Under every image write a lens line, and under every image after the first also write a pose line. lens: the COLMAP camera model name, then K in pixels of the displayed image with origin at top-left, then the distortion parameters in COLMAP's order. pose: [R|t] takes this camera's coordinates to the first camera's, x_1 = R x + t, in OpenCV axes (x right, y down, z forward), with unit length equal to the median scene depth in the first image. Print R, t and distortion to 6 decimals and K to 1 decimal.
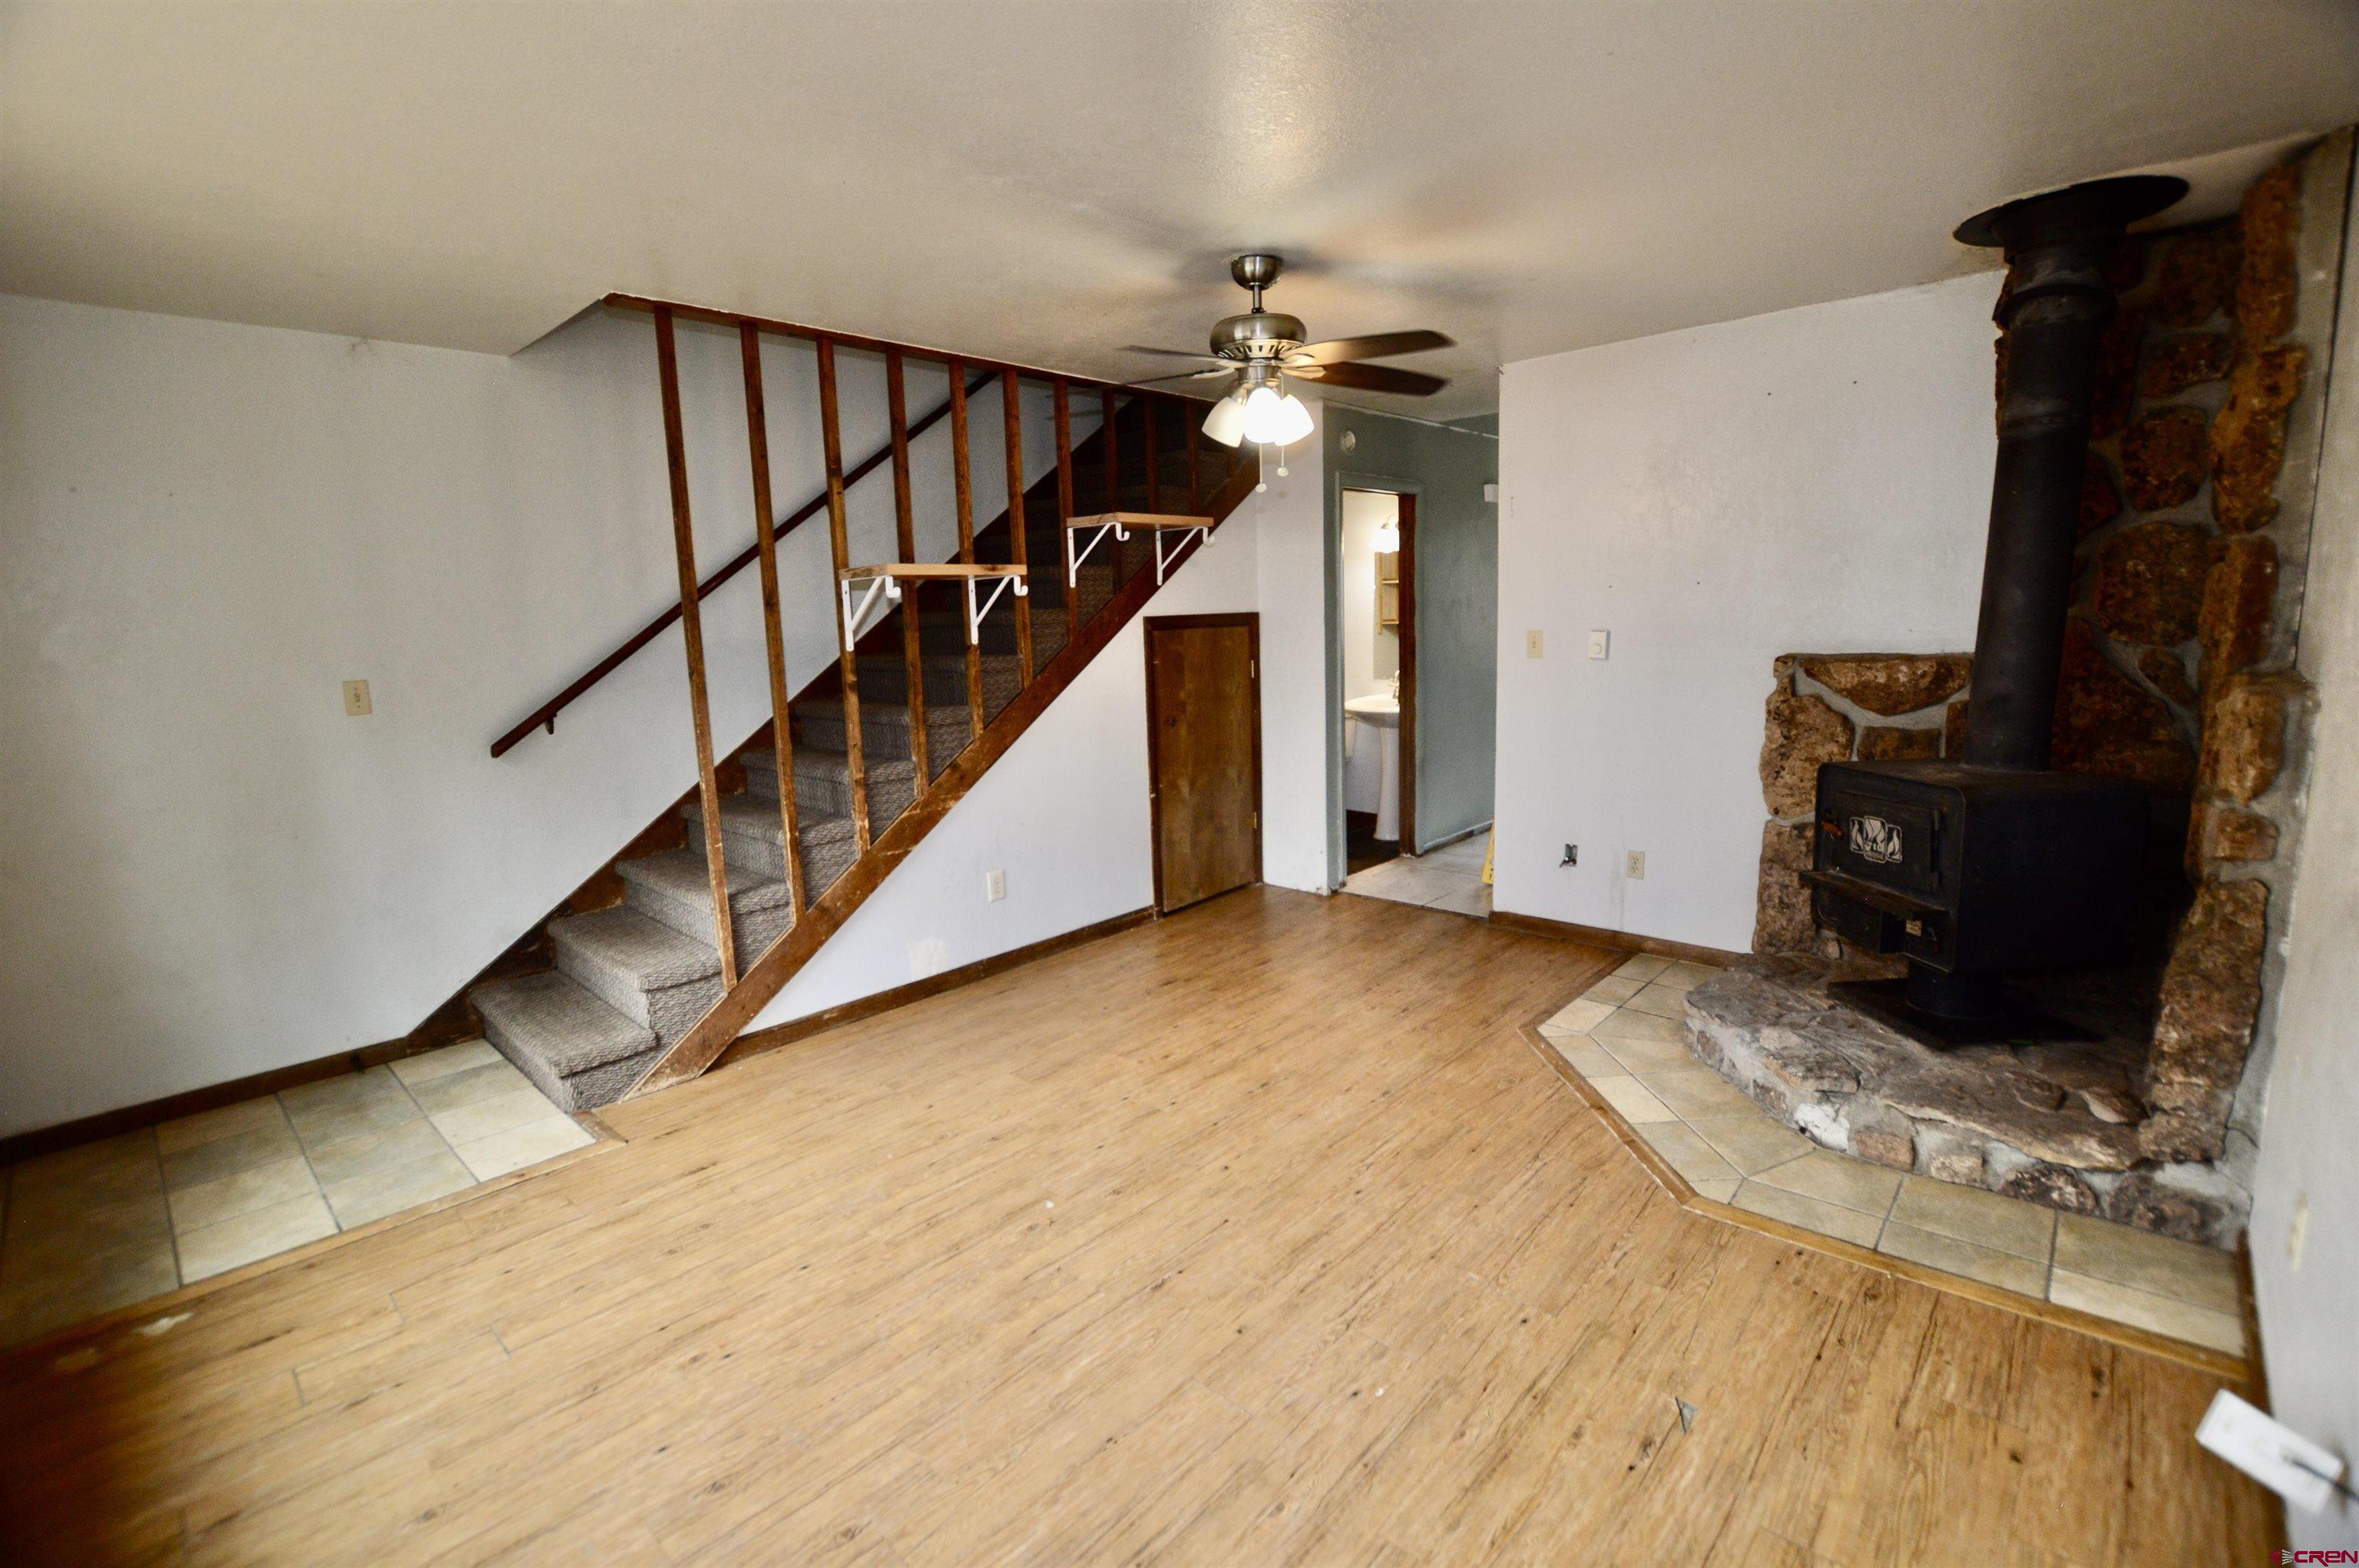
lens RADIAL K [[1049.0, 0, 1175.7], [0, 1049.0, 776.1], [0, 0, 1]] dist [-0.035976, 0.004885]
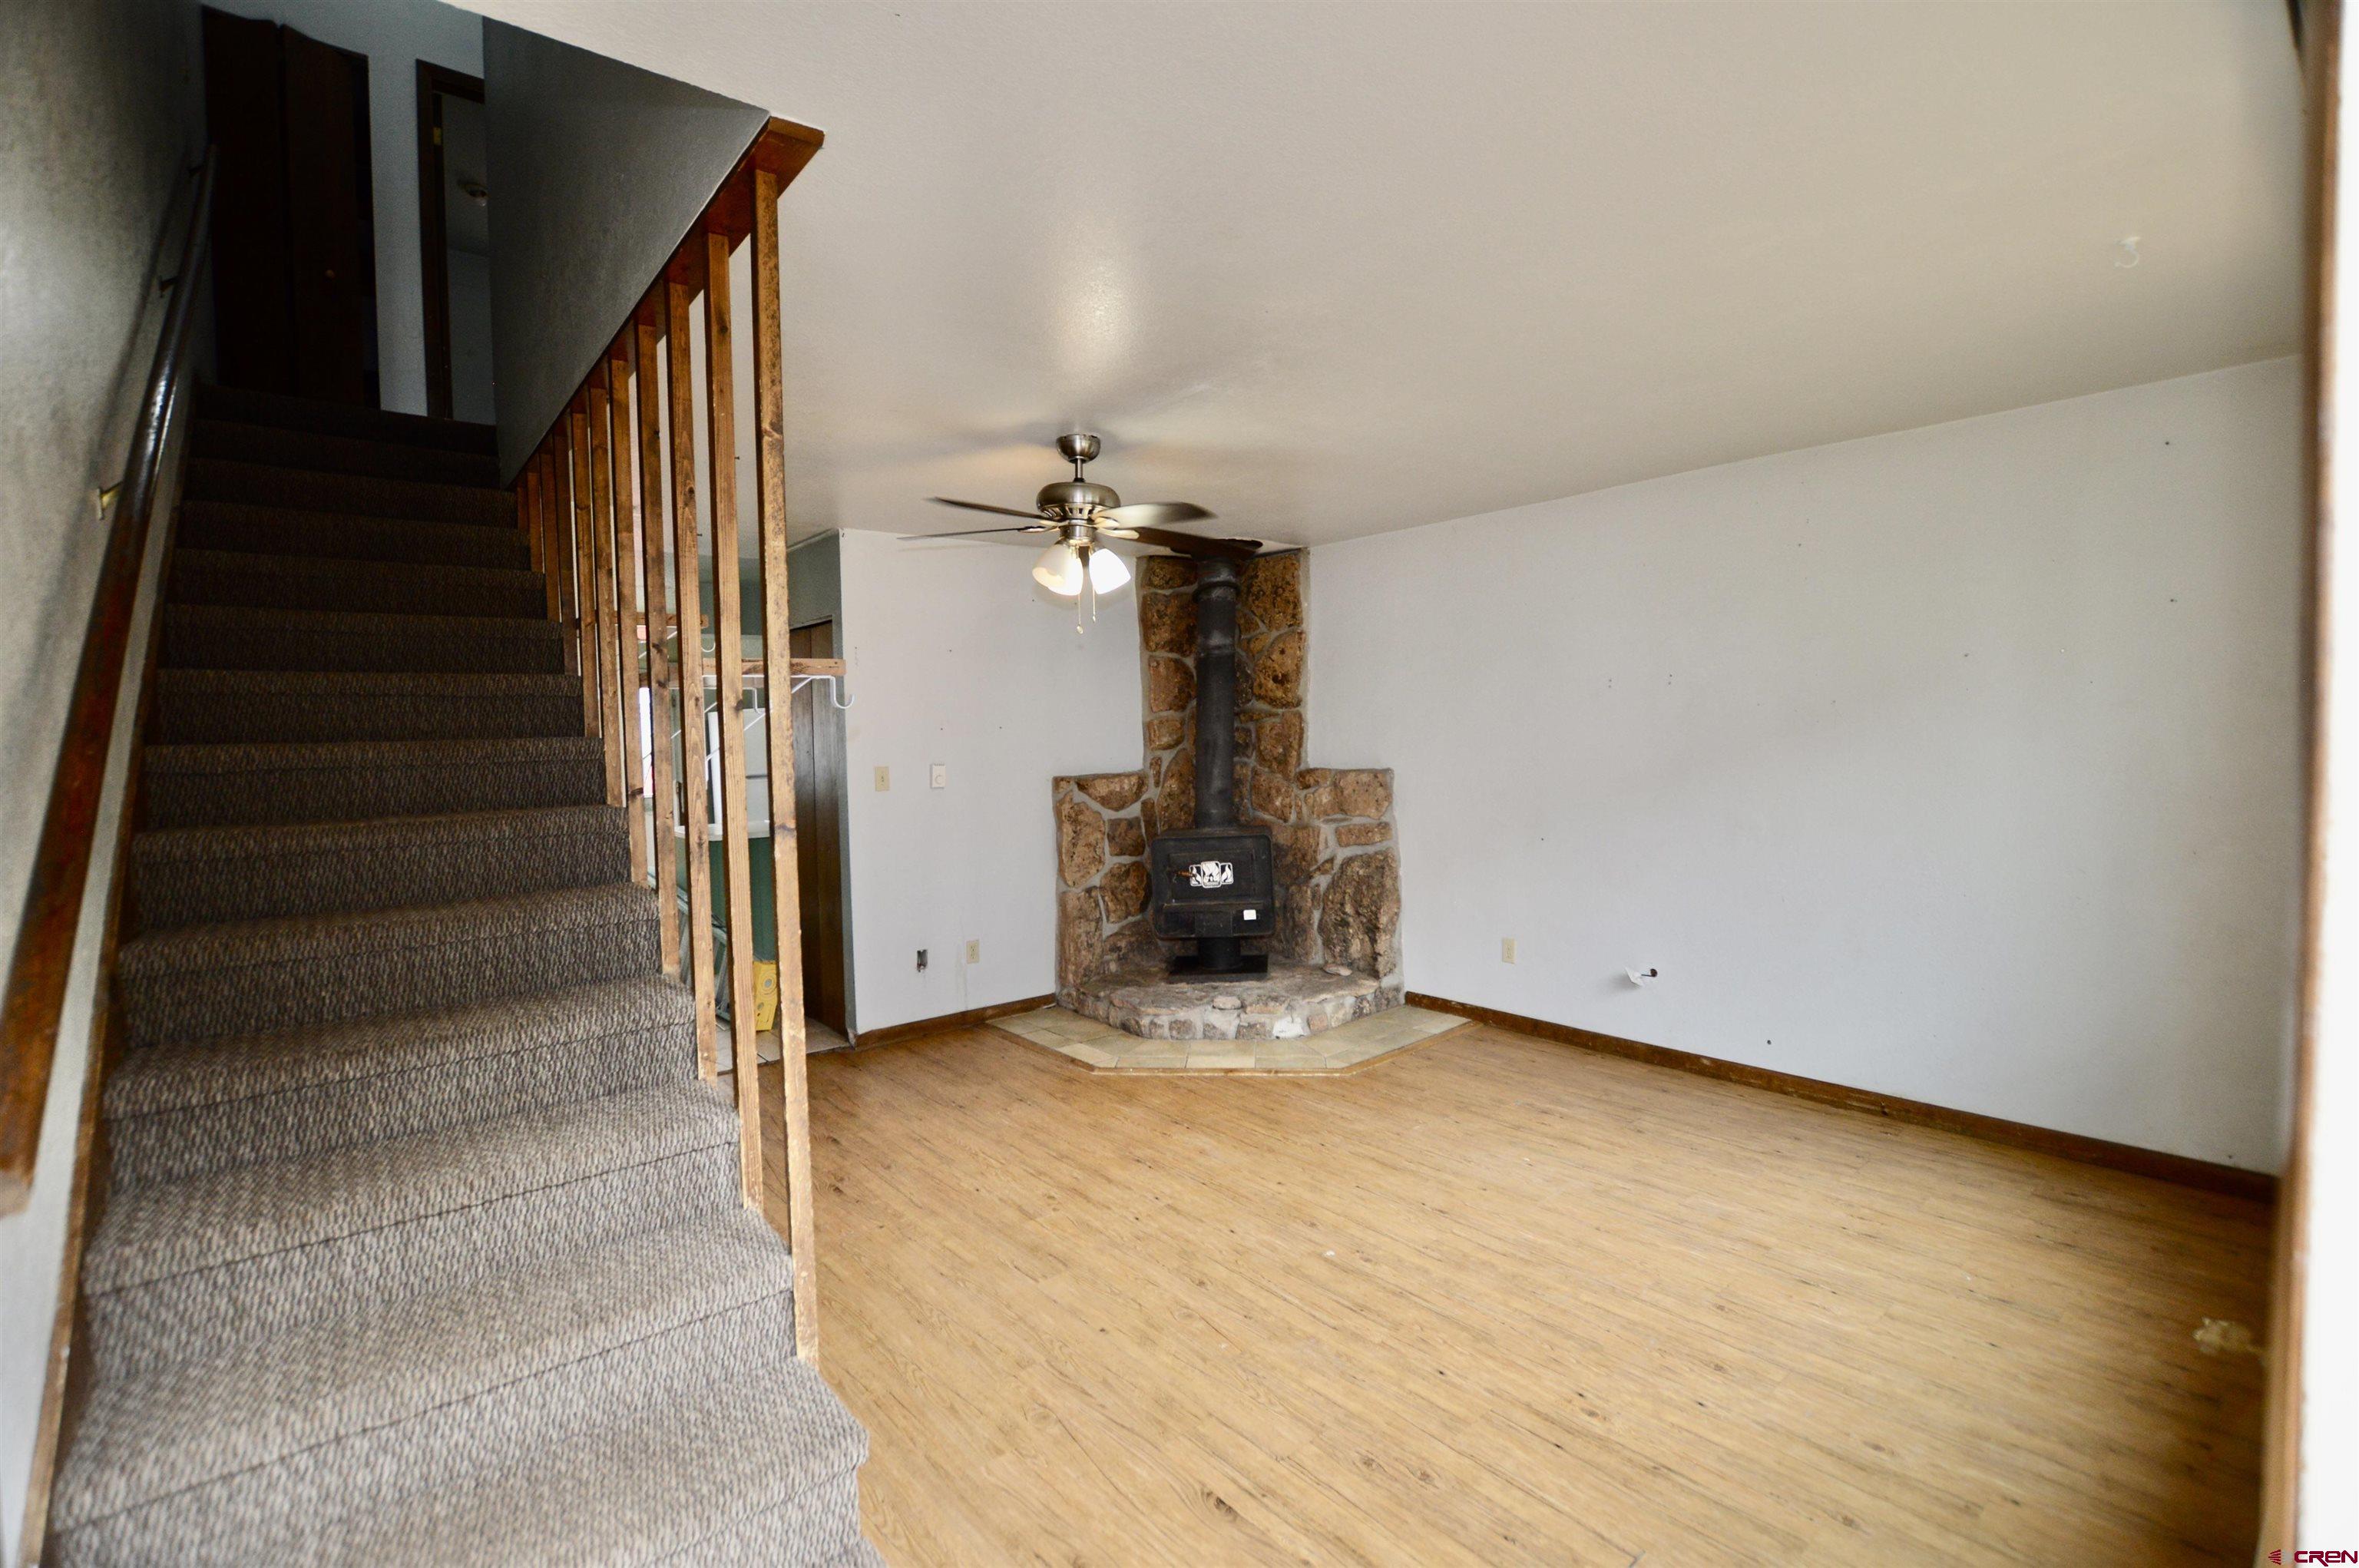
lens RADIAL K [[1049.0, 0, 1175.7], [0, 1049.0, 776.1], [0, 0, 1]] dist [-0.035976, 0.004885]
pose [[0.130763, -0.011588, 0.991346, -1.070576], [0.172398, 0.984963, -0.011227, -0.091468], [-0.976309, 0.172374, 0.130795, 0.803965]]
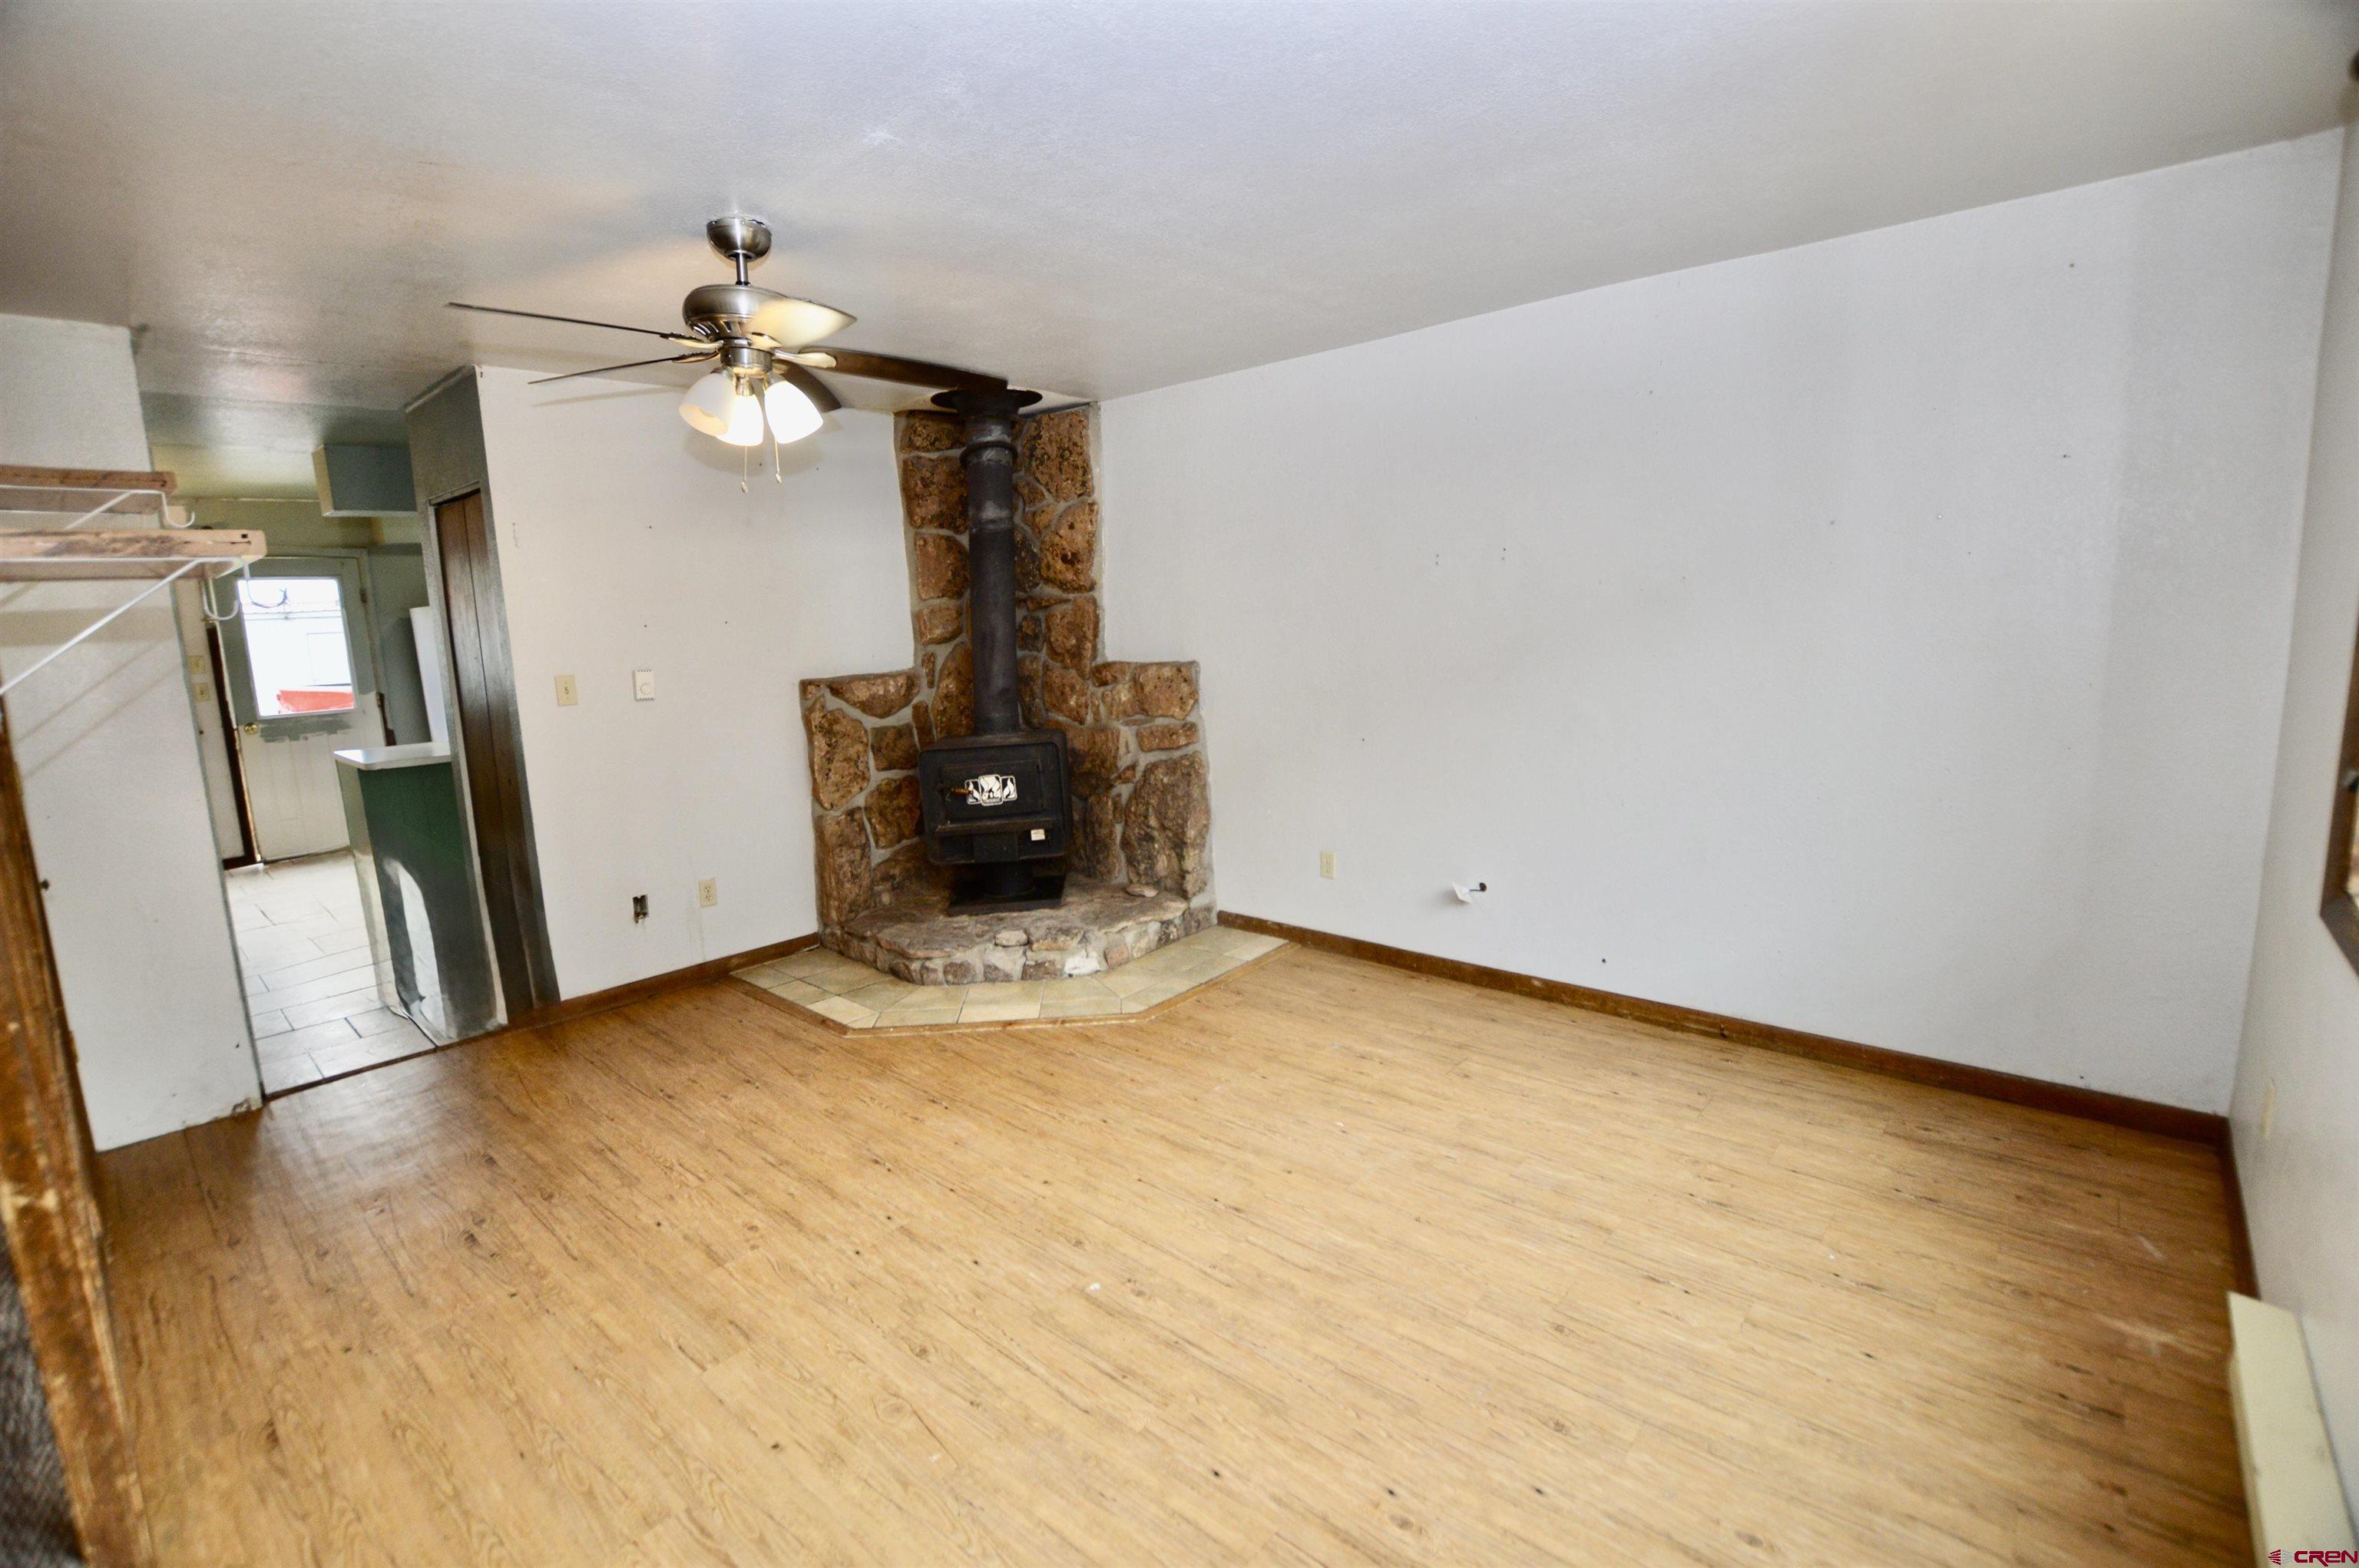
lens RADIAL K [[1049.0, 0, 1175.7], [0, 1049.0, 776.1], [0, 0, 1]] dist [-0.035976, 0.004885]
pose [[-0.017009, -0.121741, 0.992416, -0.819793], [0.193620, 0.973371, 0.122723, -0.091978], [-0.980929, 0.194239, 0.007015, 0.729341]]
